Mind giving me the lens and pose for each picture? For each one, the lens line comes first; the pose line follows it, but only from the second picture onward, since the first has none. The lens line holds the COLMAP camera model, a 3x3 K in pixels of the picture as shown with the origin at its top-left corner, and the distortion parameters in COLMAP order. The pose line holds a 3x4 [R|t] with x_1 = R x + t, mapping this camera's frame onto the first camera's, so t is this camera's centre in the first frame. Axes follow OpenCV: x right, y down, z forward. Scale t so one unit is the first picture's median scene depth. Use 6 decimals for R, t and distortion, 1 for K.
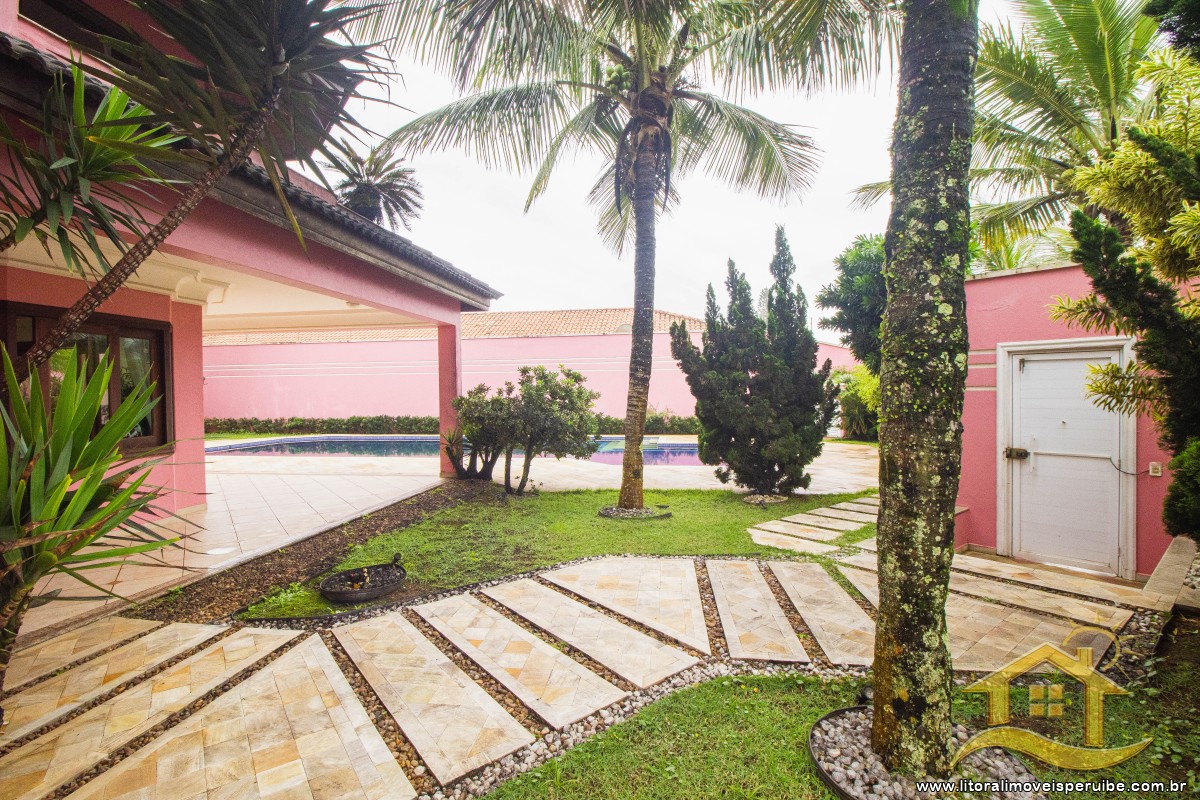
lens RADIAL K [[553.7, 0, 597.8], [0, 553.7, 400.1], [0, 0, 1]] dist [-0.011006, -0.004211]
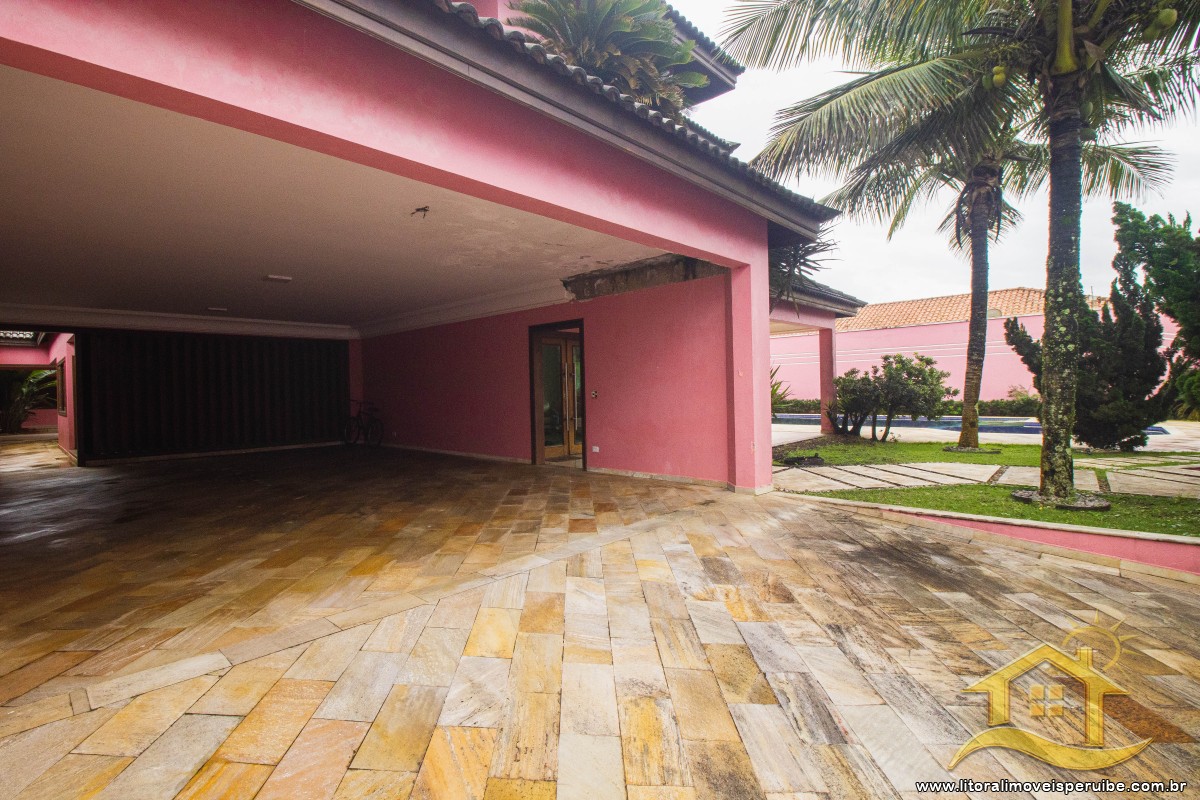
lens RADIAL K [[553.7, 0, 589.9], [0, 553.7, 392.9], [0, 0, 1]] dist [-0.011006, -0.004211]
pose [[0.817382, -0.003009, -0.576089, 0.067545], [0.003768, 0.999993, 0.000124, 0.036845], [0.576084, -0.002272, 0.817387, -0.653749]]
